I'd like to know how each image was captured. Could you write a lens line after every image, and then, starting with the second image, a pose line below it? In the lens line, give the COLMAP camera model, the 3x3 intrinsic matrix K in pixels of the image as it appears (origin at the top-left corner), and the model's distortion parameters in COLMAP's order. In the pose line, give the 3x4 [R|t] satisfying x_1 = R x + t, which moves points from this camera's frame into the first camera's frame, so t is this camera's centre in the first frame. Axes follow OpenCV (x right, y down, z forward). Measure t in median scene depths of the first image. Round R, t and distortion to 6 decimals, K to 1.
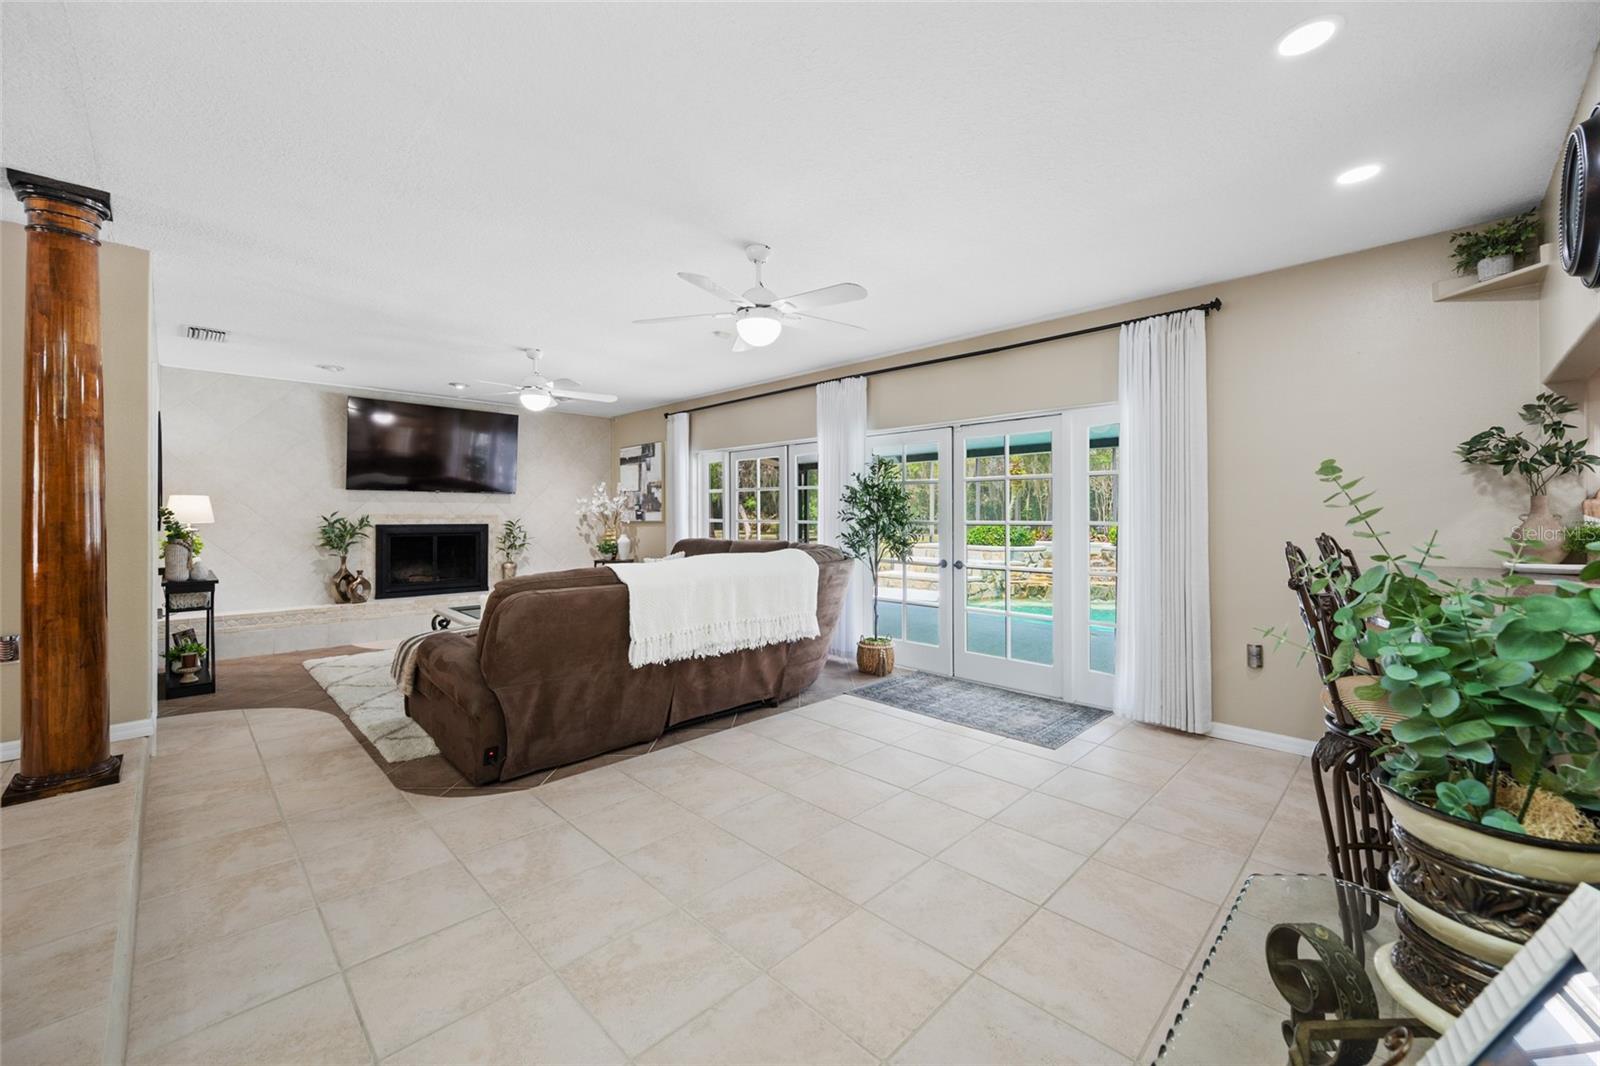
lens RADIAL K [[631.8, 0, 791.8], [0, 631.8, 519.4], [0, 0, 1]] dist [0.002139, 0.000574]
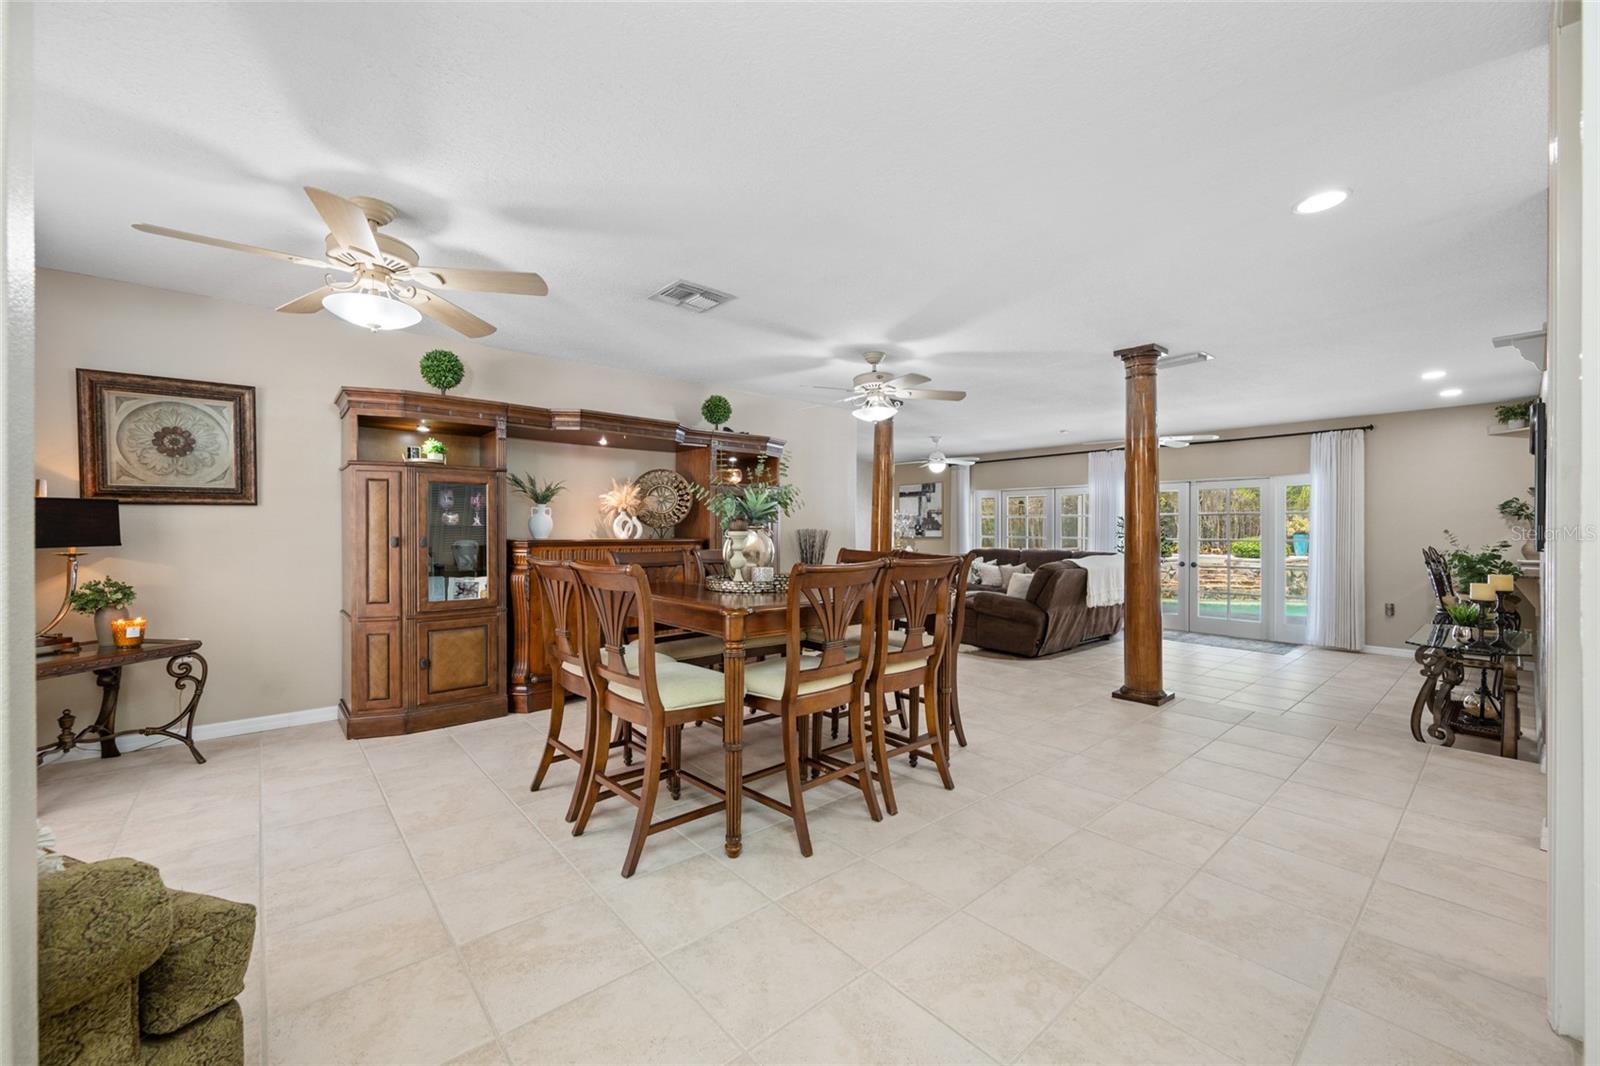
lens RADIAL K [[631.8, 0, 807.4], [0, 631.8, 539.3], [0, 0, 1]] dist [0.002139, 0.000574]
pose [[0.998676, 0.002224, -0.051388, -0.811453], [-0.001584, 0.999921, 0.012493, -0.017603], [0.051412, -0.012395, 0.998601, -0.876290]]
